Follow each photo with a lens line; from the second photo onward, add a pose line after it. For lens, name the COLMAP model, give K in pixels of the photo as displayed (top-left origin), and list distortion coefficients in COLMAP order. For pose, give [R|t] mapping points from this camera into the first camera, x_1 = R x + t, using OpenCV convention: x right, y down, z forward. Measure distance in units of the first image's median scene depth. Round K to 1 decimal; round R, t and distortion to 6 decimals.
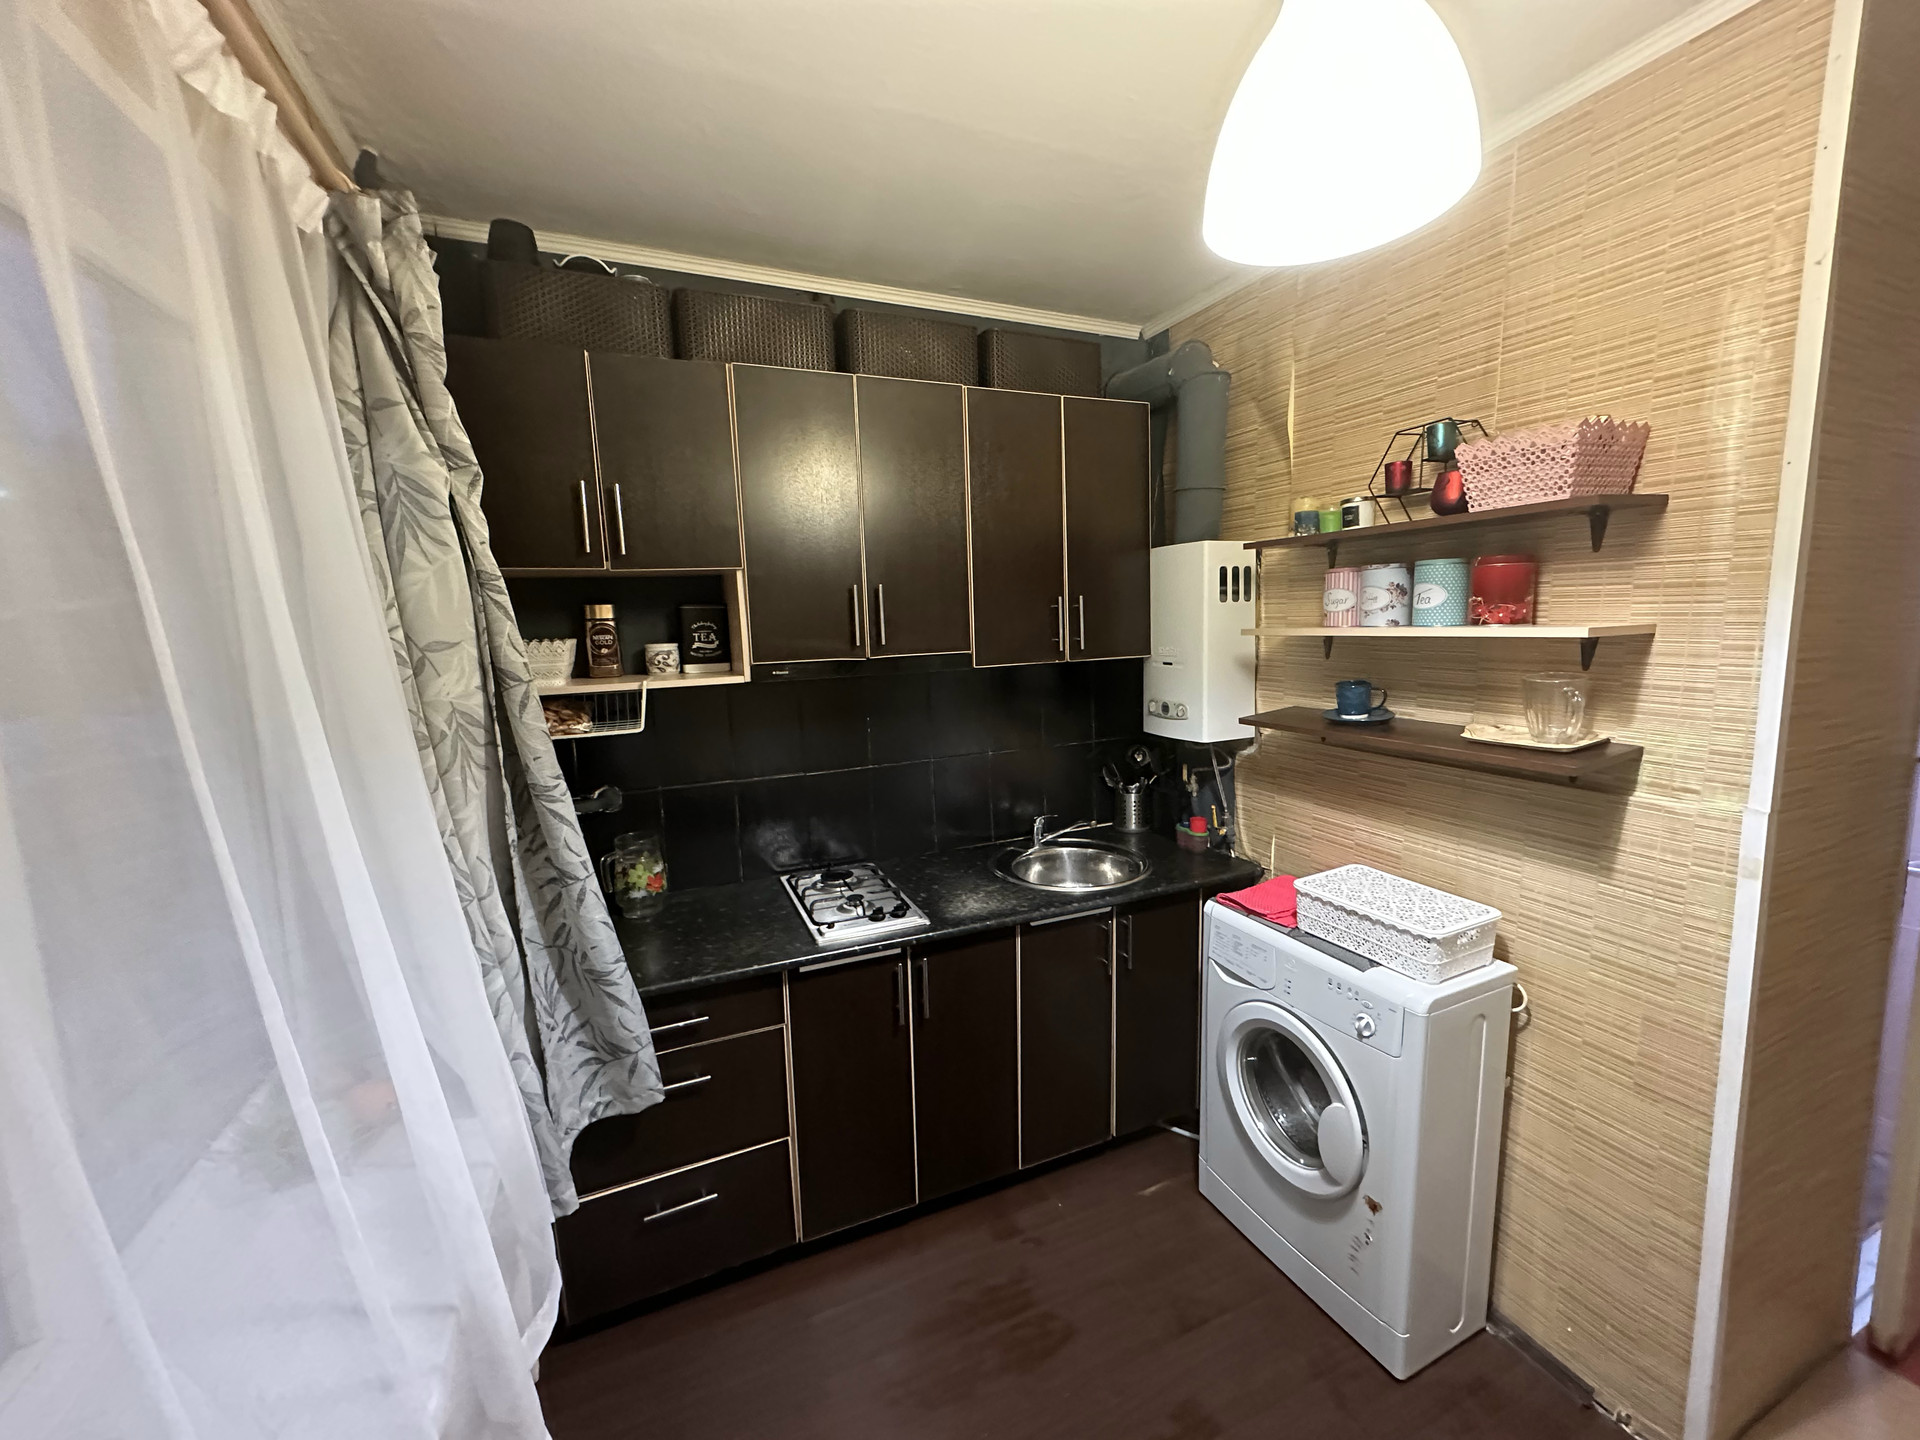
lens RADIAL K [[766.4, 0, 961.5], [0, 766.4, 717.2], [0, 0, 1]] dist [0.000252, 0.000018]
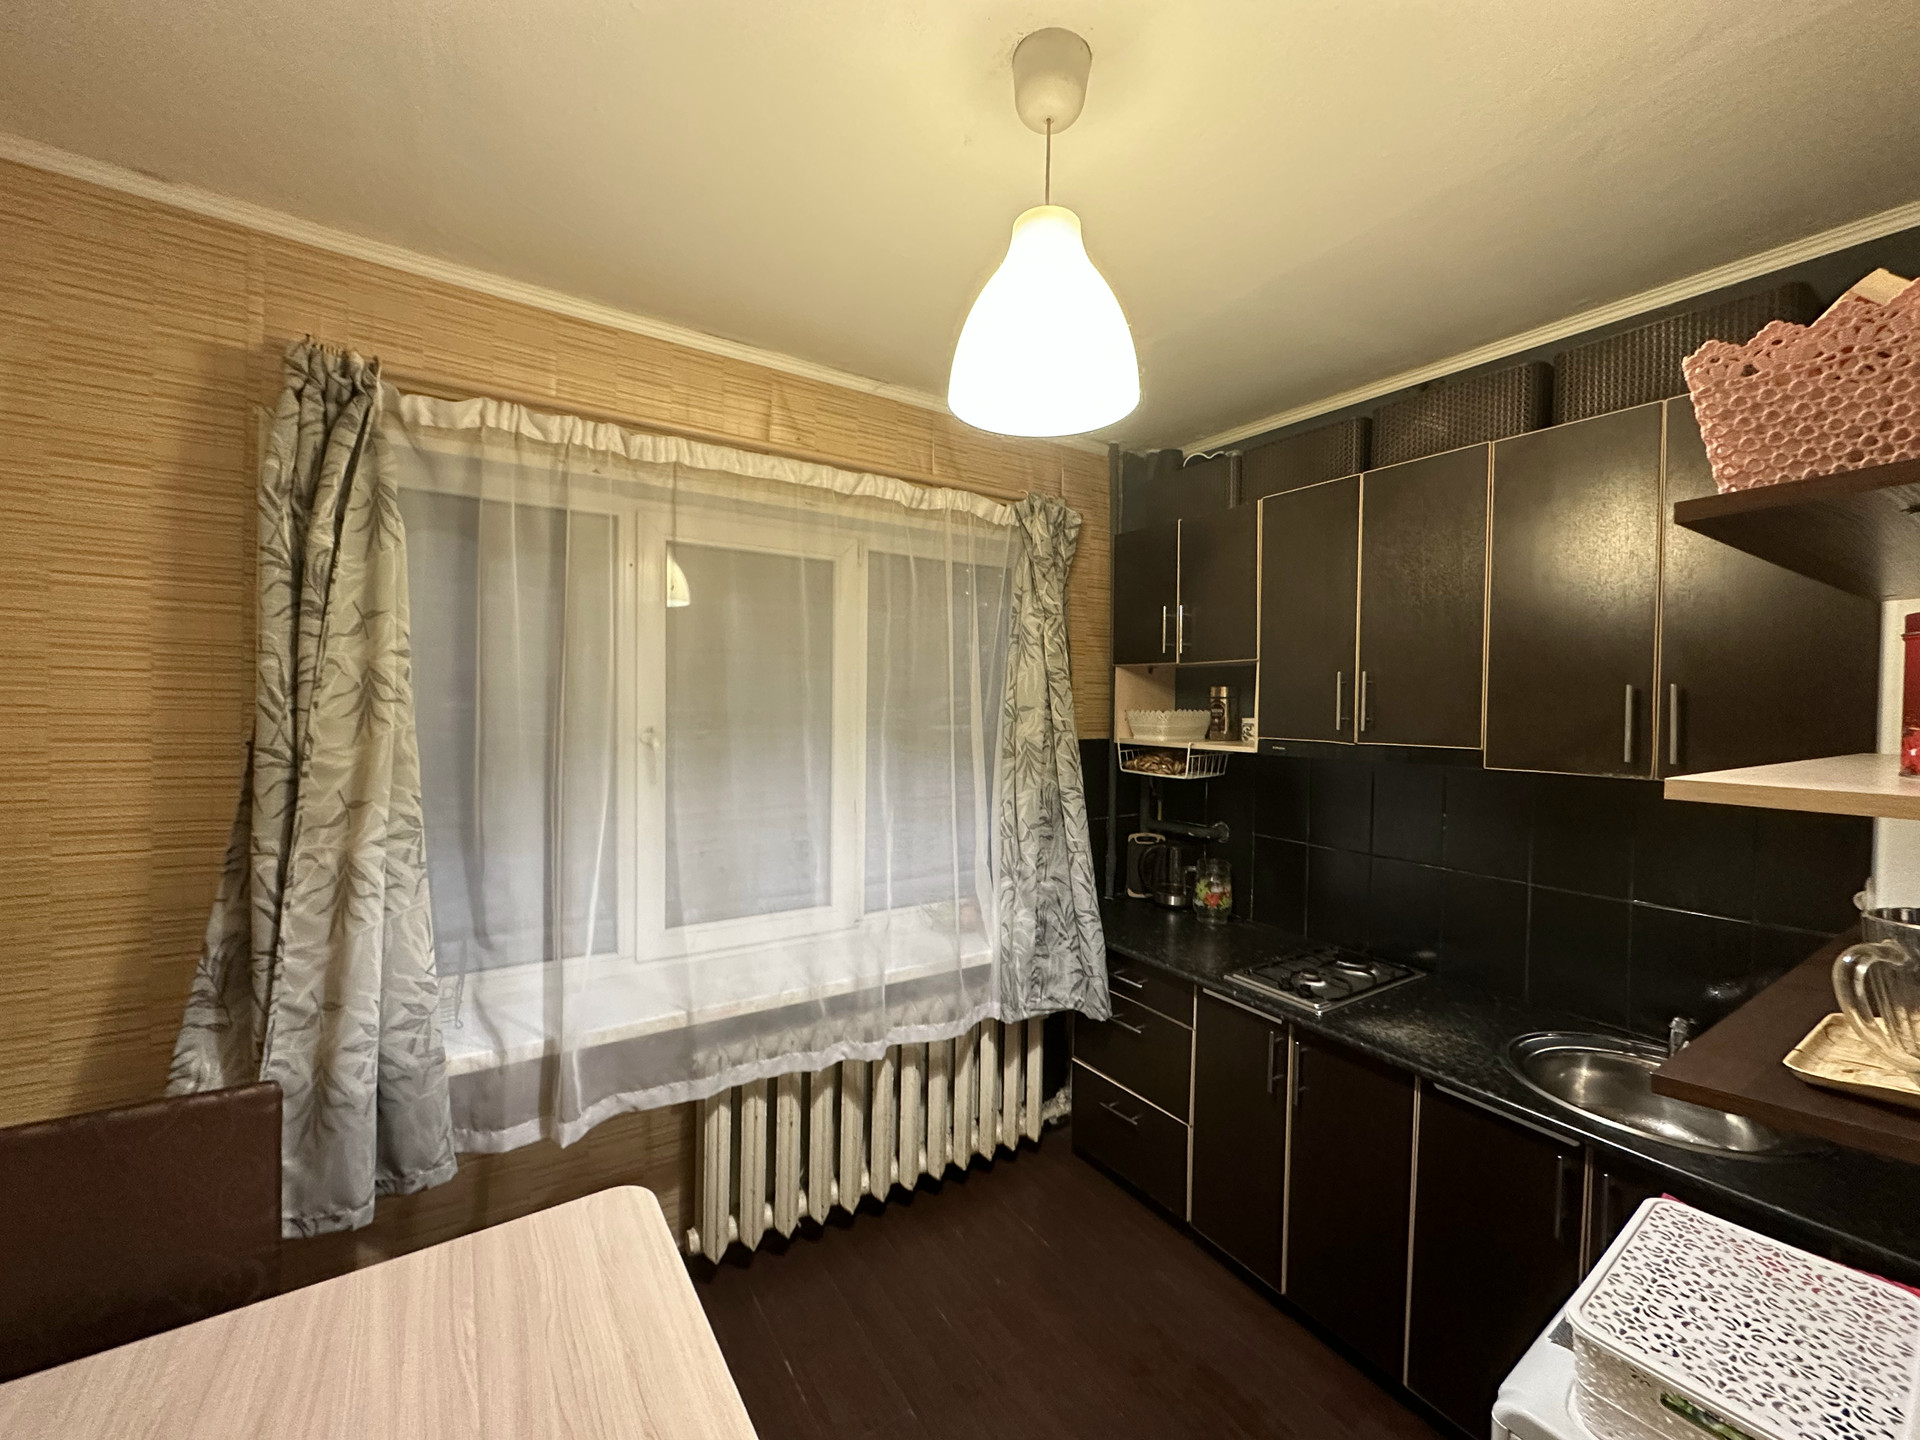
lens RADIAL K [[766.4, 0, 958.7], [0, 766.4, 717.9], [0, 0, 1]] dist [0.000252, 0.000018]
pose [[0.163472, 0.054734, -0.985029, 0.832428], [-0.145697, 0.988851, 0.030767, -0.069677], [0.975730, 0.138486, 0.169624, 0.336486]]
